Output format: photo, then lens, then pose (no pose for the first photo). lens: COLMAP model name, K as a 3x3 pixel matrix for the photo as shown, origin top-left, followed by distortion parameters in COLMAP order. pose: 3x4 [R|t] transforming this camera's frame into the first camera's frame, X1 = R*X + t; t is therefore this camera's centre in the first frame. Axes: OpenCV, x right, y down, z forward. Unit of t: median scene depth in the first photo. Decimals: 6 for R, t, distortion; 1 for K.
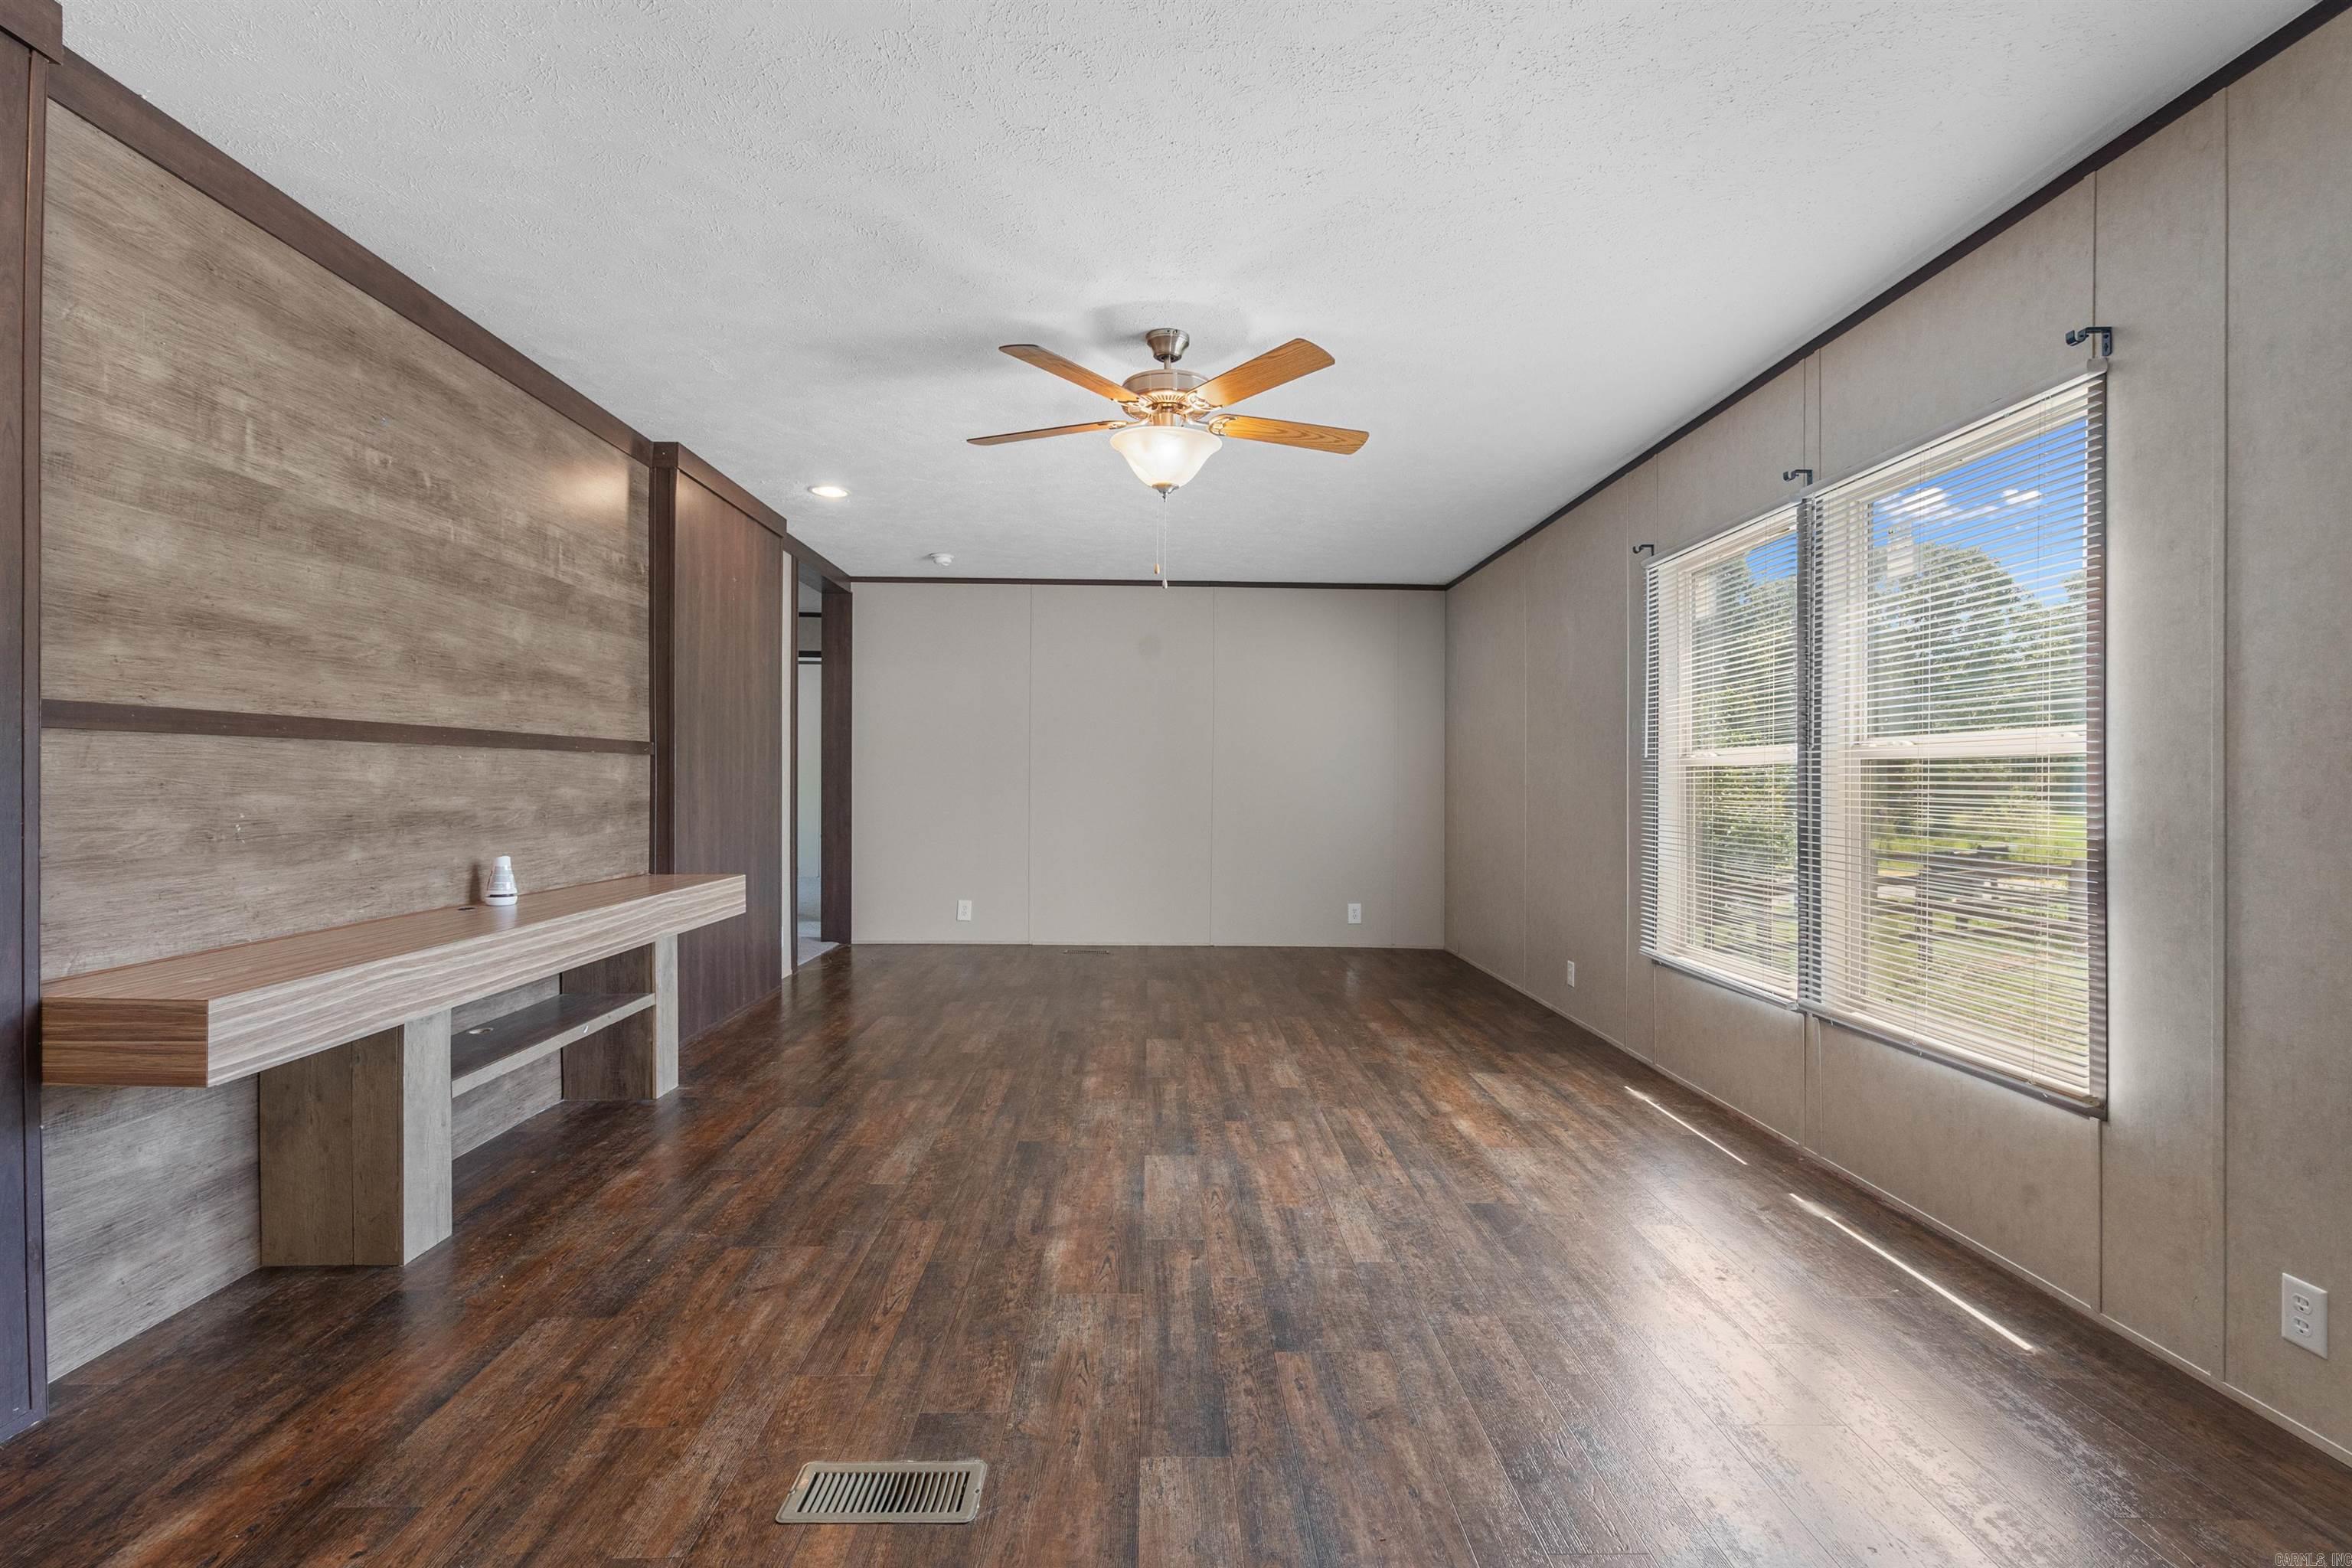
lens RADIAL K [[1064.6, 0, 1167.5], [0, 1064.6, 787.0], [0, 0, 1]] dist [-0.000799, 0.002036]
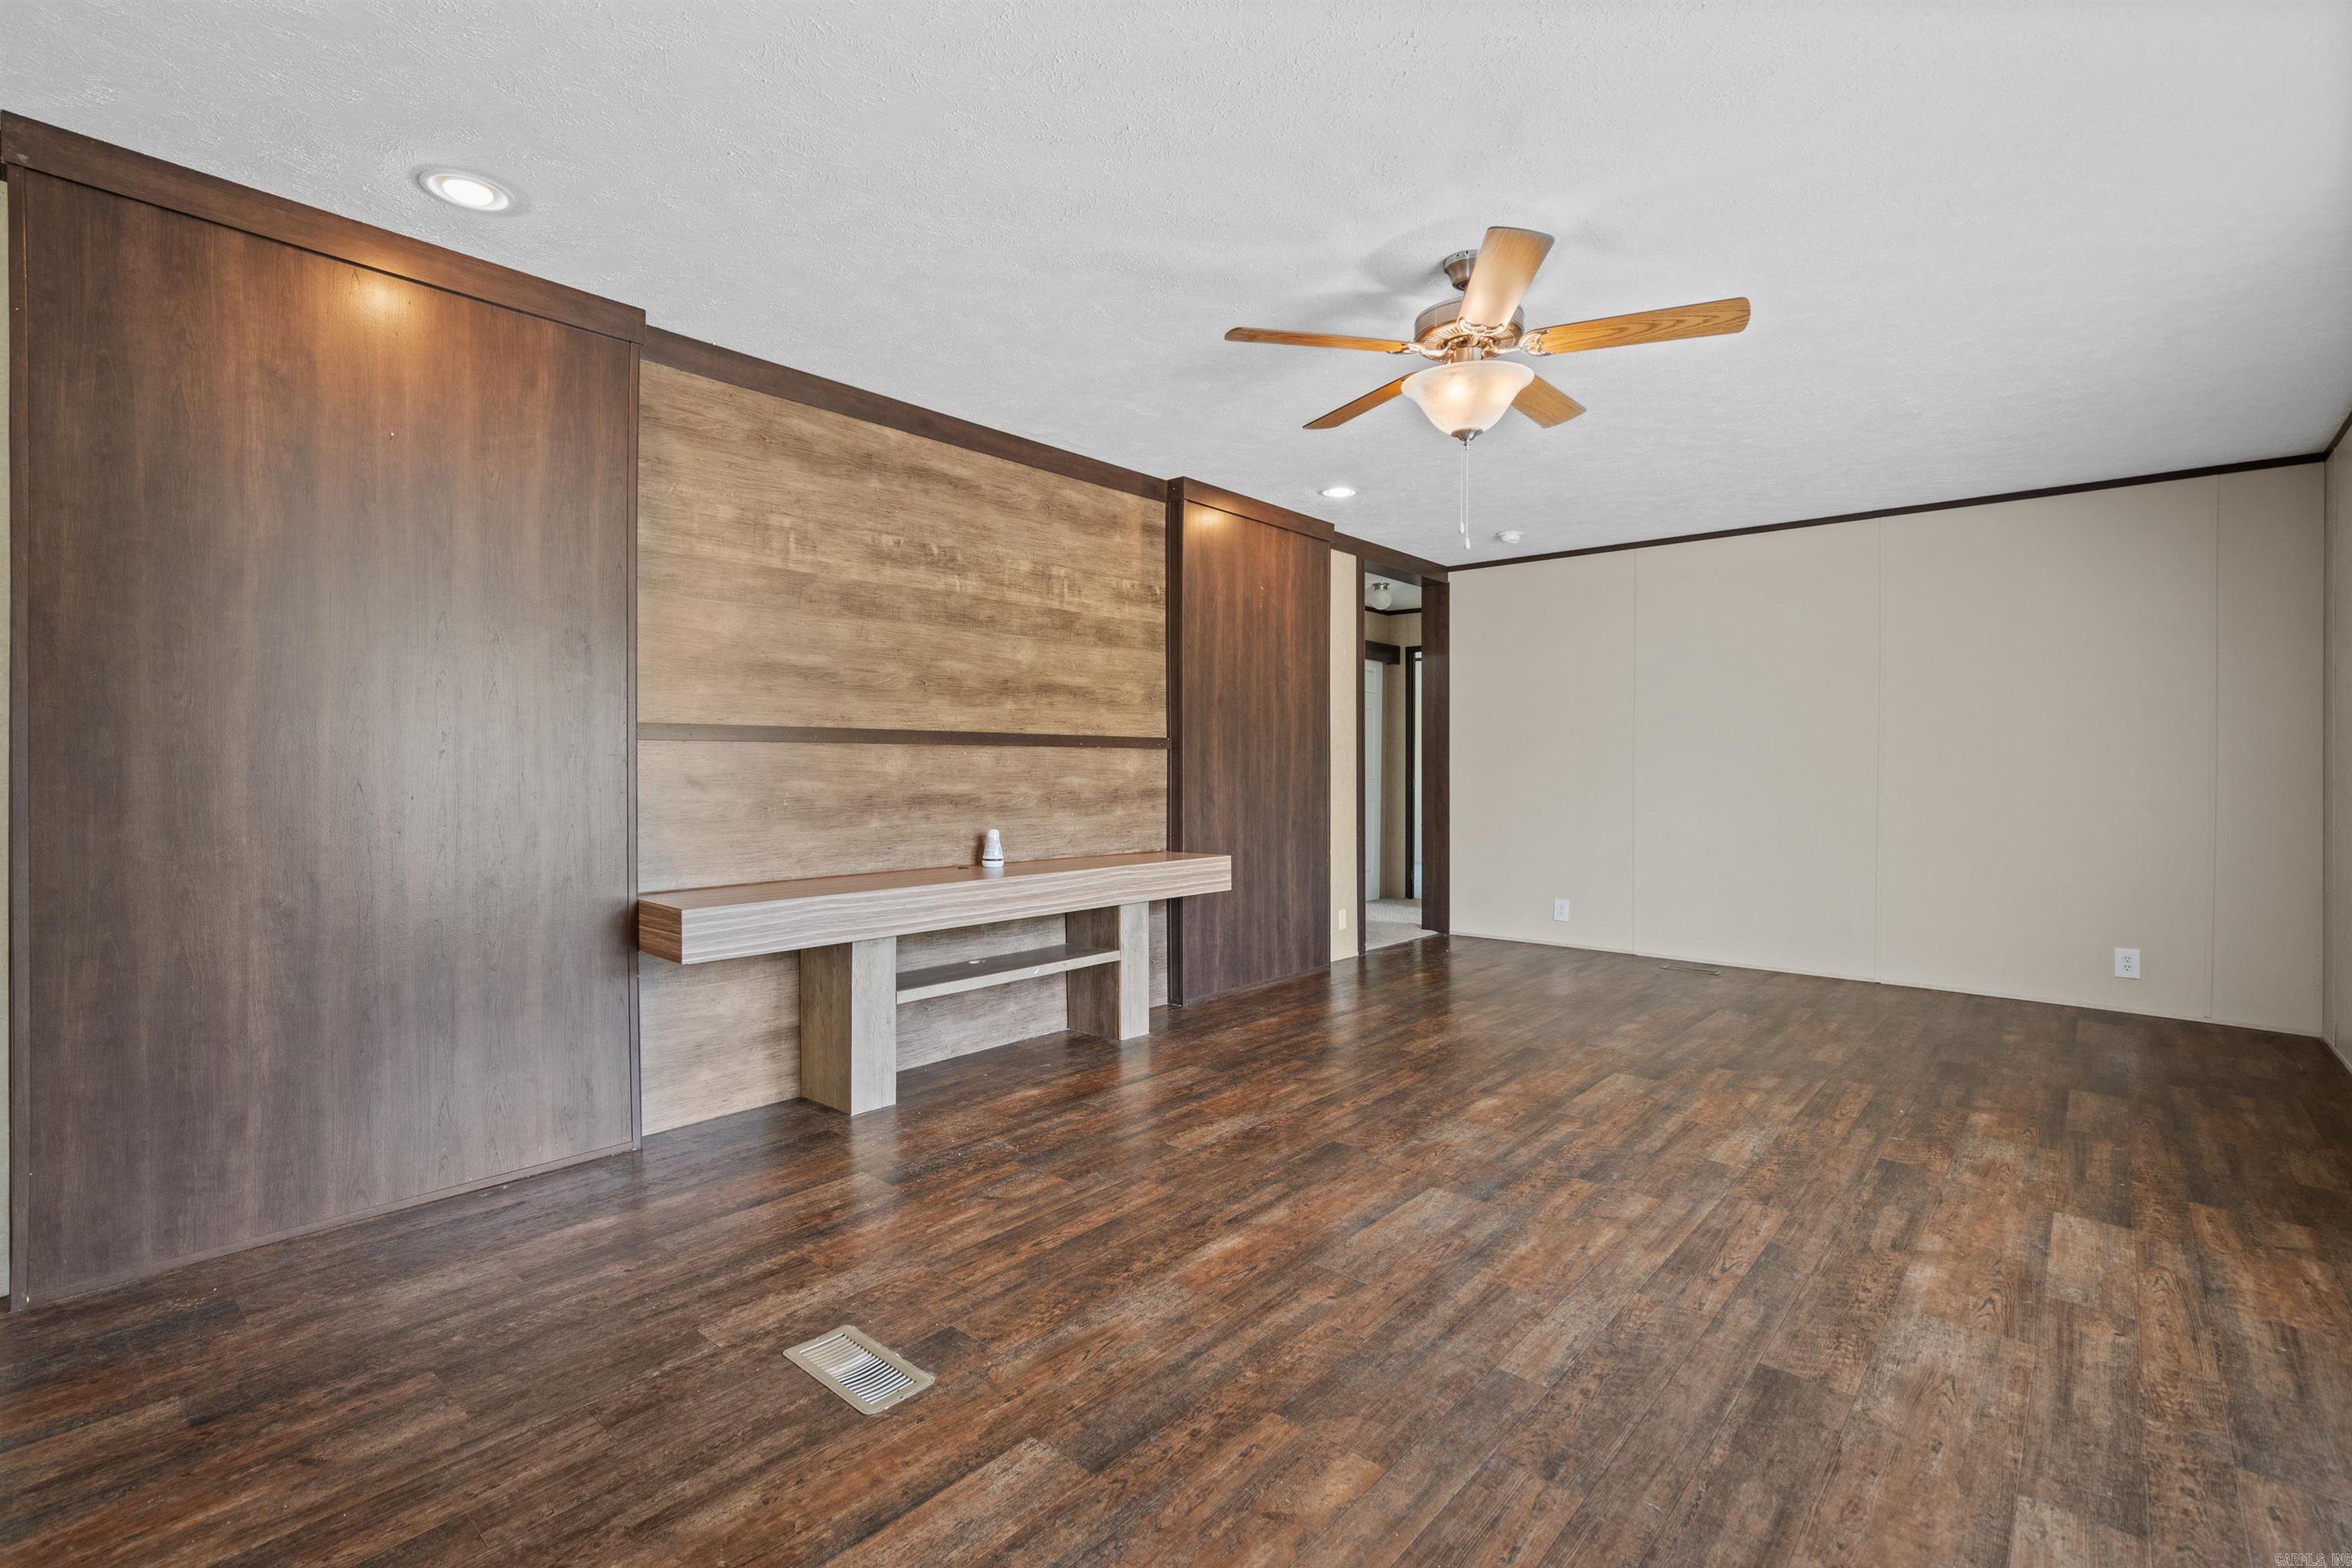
lens RADIAL K [[1064.6, 0, 1165.0], [0, 1064.6, 782.6], [0, 0, 1]] dist [-0.000799, 0.002036]
pose [[0.737018, 0.003510, -0.675864, 0.517281], [-0.000547, 0.999989, 0.004597, 0.002279], [0.675873, -0.003019, 0.737012, 0.235459]]
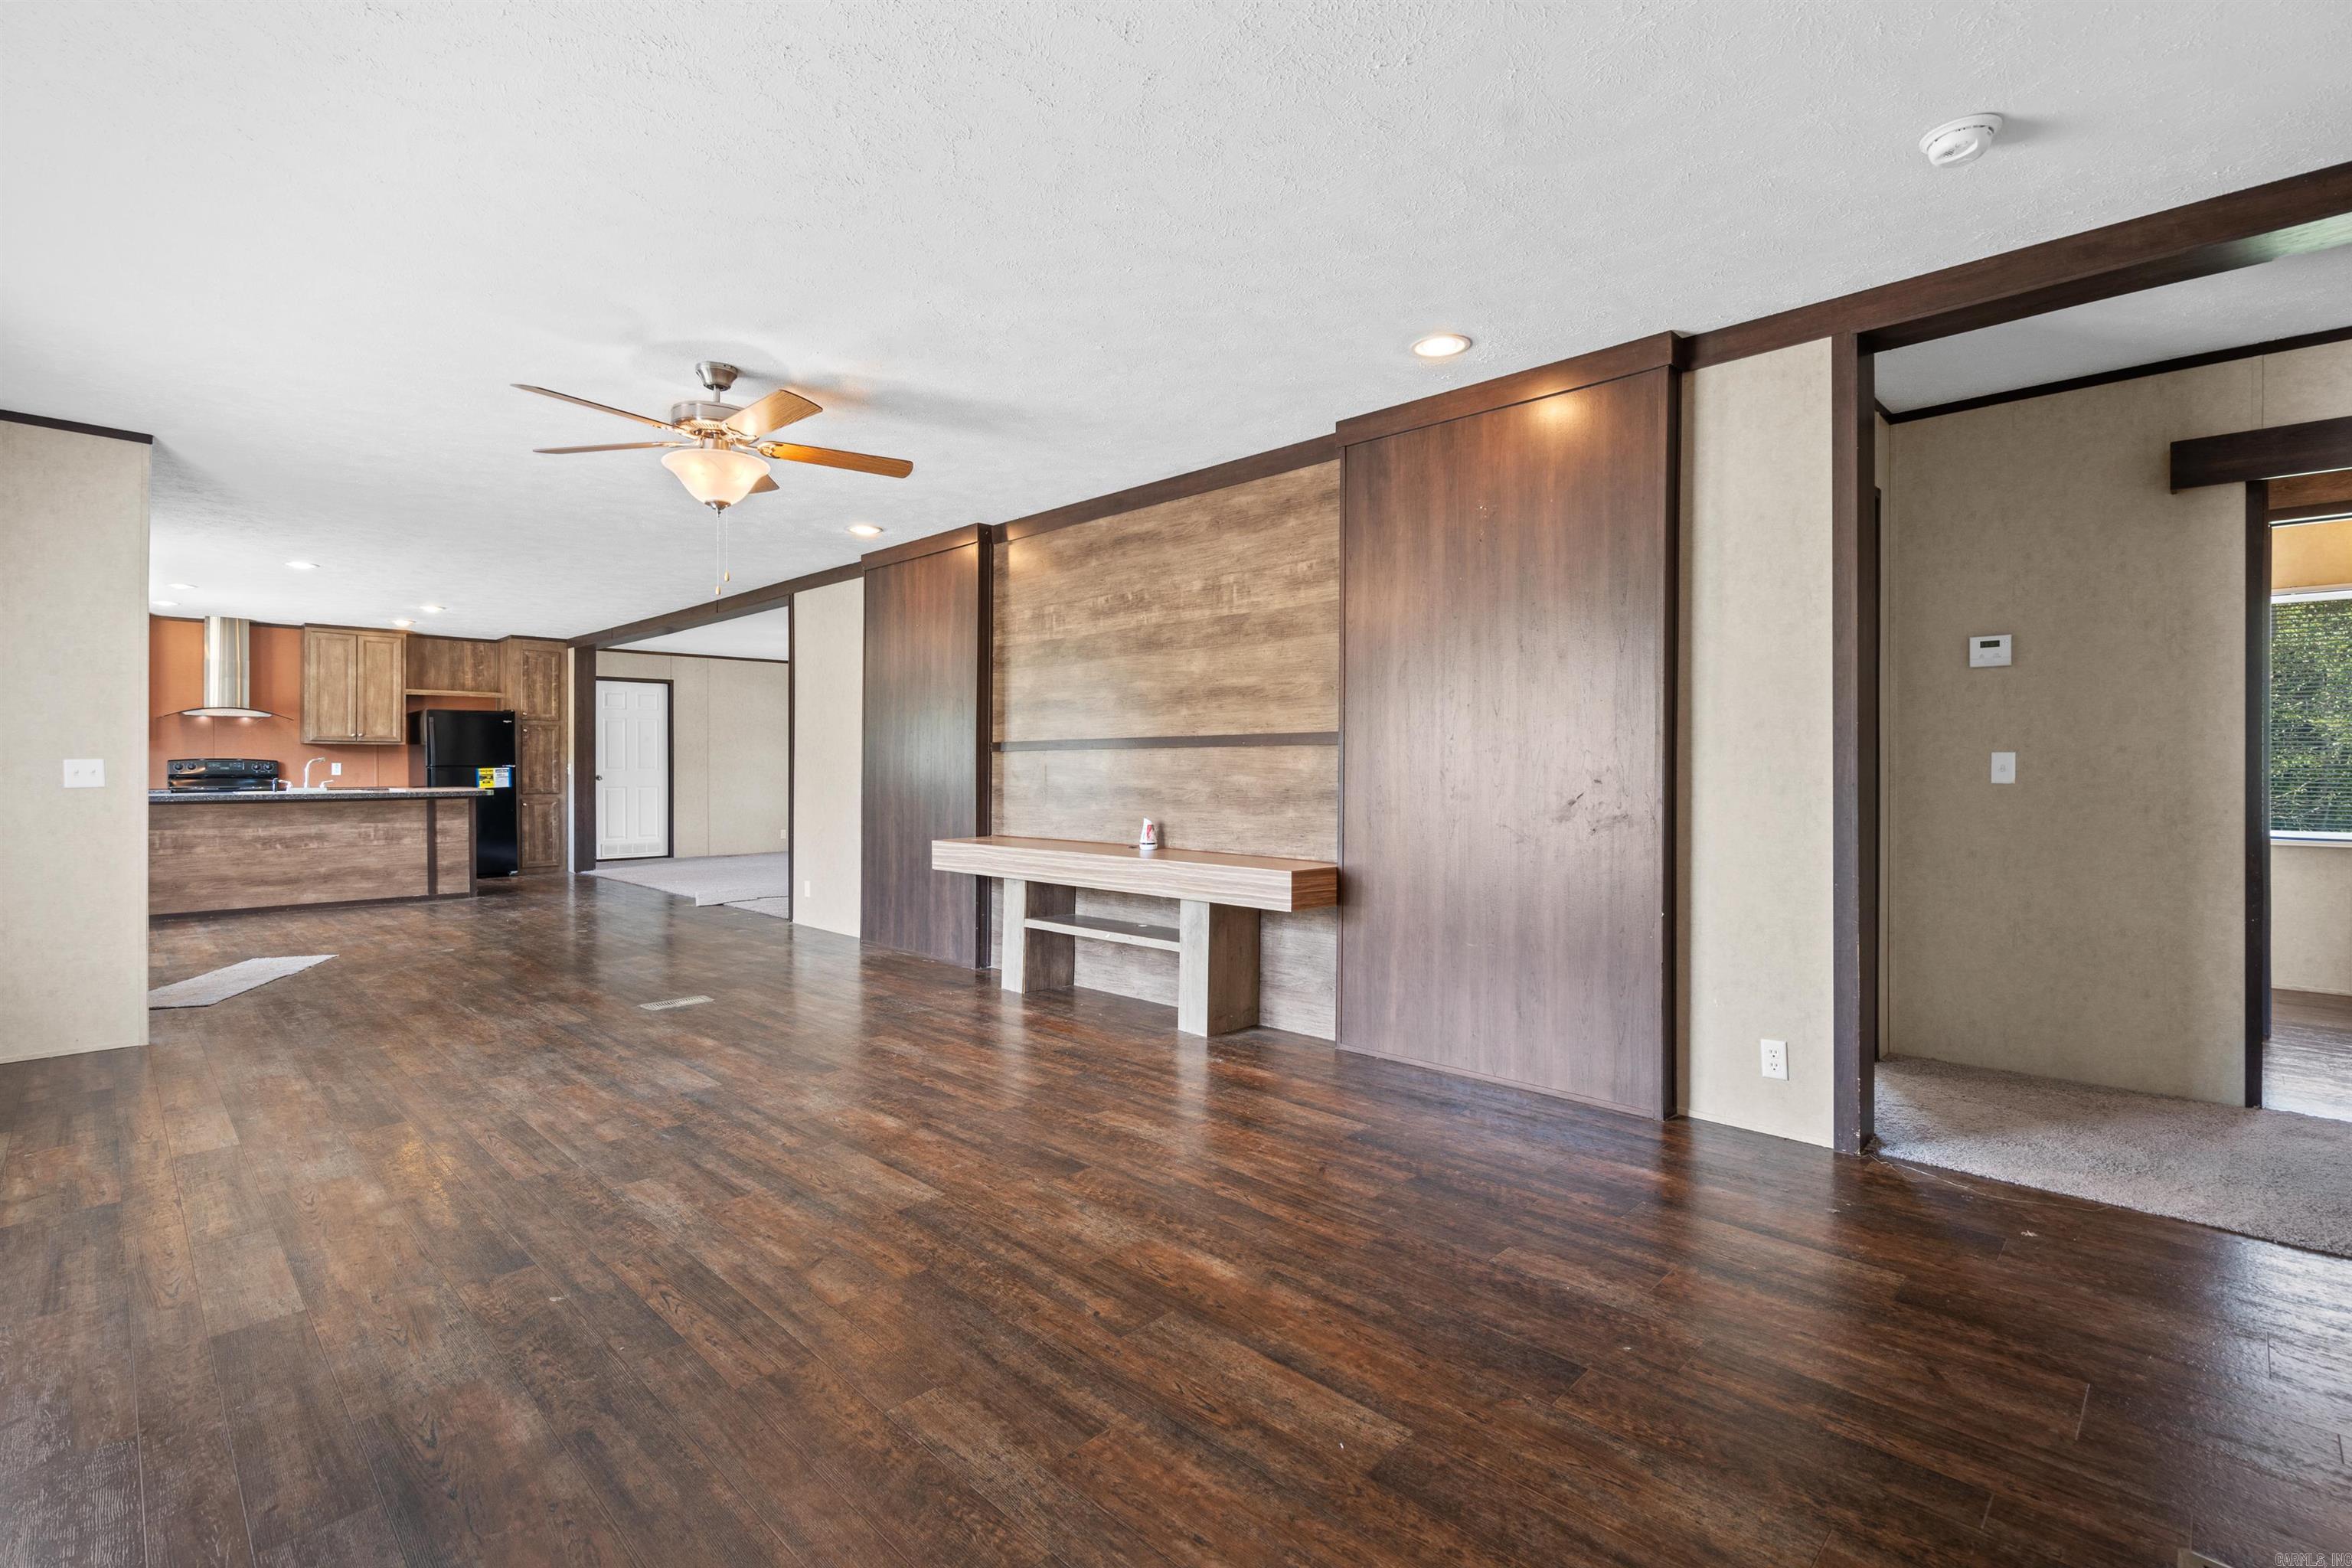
lens RADIAL K [[1064.6, 0, 1167.5], [0, 1064.6, 770.7], [0, 0, 1]] dist [-0.000799, 0.002036]
pose [[-0.714905, -0.004123, -0.699209, 0.561101], [-0.009978, 0.999941, 0.004305, -0.014108], [0.699150, 0.010055, -0.714904, 2.709195]]
